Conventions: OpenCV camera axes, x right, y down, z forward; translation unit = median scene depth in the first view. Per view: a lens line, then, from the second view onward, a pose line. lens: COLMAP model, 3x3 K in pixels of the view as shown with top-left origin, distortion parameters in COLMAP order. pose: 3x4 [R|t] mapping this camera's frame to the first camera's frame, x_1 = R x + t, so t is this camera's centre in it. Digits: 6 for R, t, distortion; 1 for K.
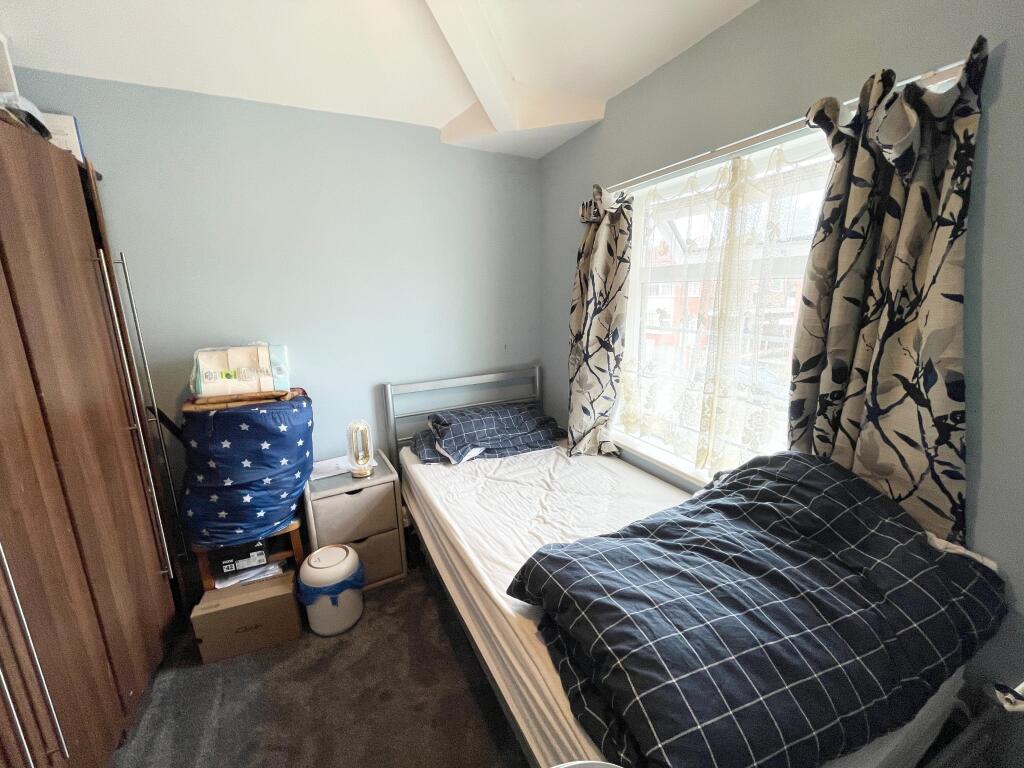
lens RADIAL K [[410.7, 0, 512.0], [0, 410.7, 384.0], [0, 0, 1]] dist [-0.002091, -0.001133]
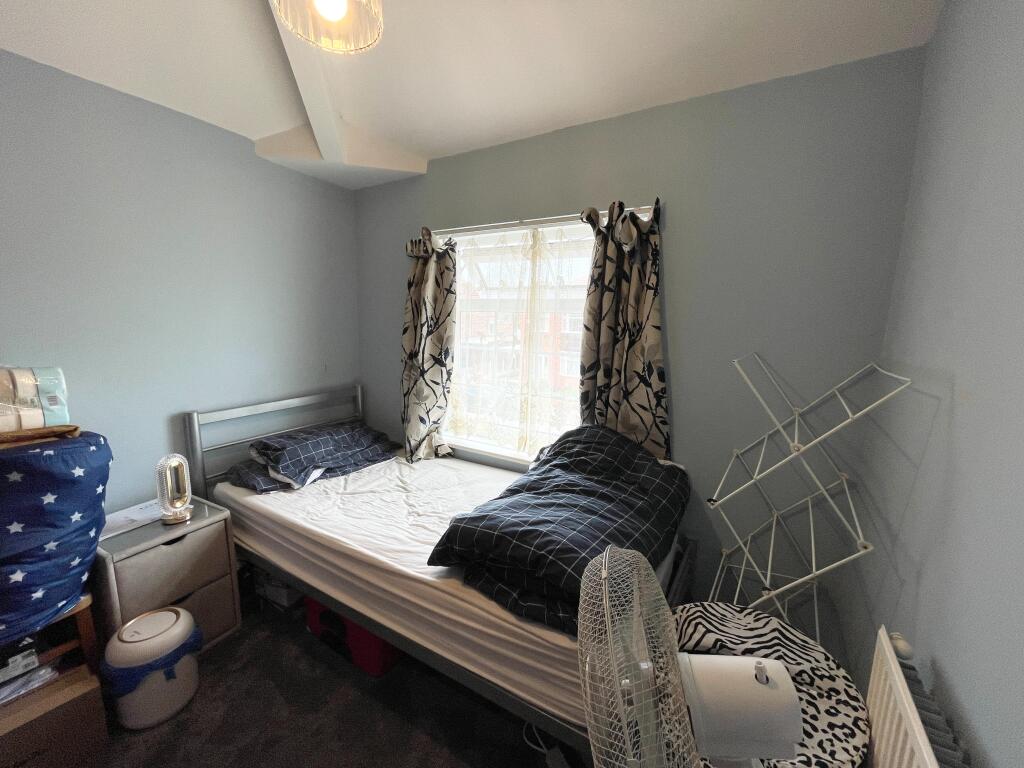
lens RADIAL K [[410.7, 0, 512.0], [0, 410.7, 384.0], [0, 0, 1]] dist [-0.002091, -0.001133]
pose [[0.832818, -0.045560, 0.551668, -0.285199], [0.080583, 0.995969, -0.039399, 0.037112], [-0.547650, 0.077268, 0.833132, -0.102663]]
